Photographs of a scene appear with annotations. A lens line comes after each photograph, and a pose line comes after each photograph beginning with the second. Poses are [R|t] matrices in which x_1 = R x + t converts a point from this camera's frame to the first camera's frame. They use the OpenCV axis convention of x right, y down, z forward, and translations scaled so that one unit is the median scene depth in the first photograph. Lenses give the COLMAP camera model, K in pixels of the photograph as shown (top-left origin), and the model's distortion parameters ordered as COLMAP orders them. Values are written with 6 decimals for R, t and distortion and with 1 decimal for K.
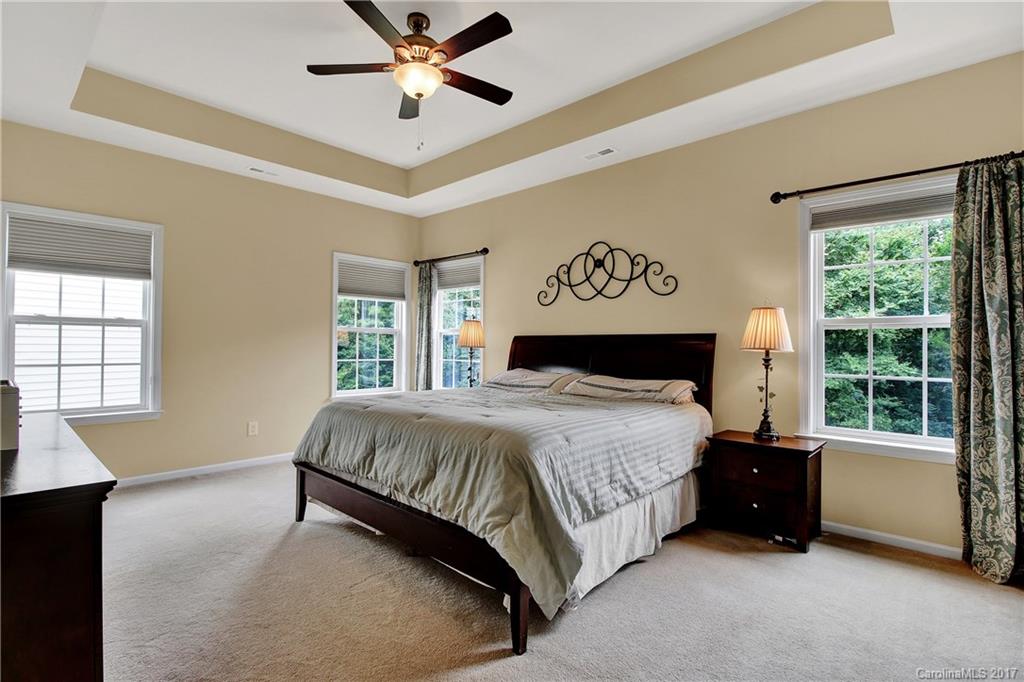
lens RADIAL K [[490.3, 0, 512.0], [0, 490.3, 341.0], [0, 0, 1]] dist [0.000595, 0.000086]
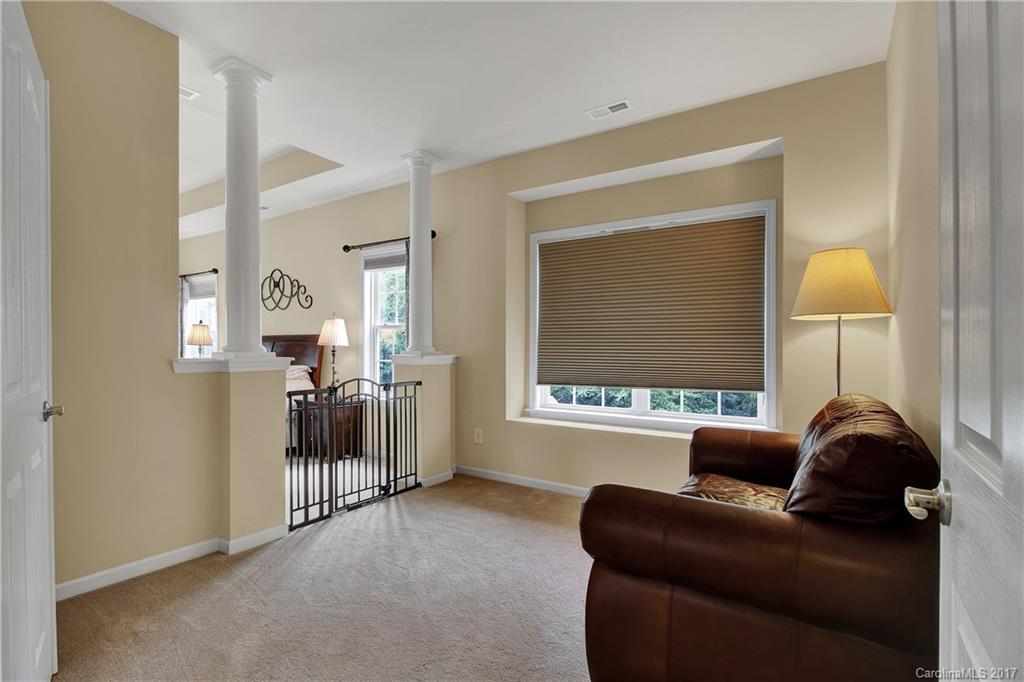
lens RADIAL K [[490.3, 0, 512.0], [0, 490.3, 341.0], [0, 0, 1]] dist [0.000595, 0.000086]
pose [[0.985760, -0.009603, 0.167885, 0.615105], [0.008767, 0.999945, 0.005718, 0.001668], [-0.167931, -0.004165, 0.985790, -0.505359]]
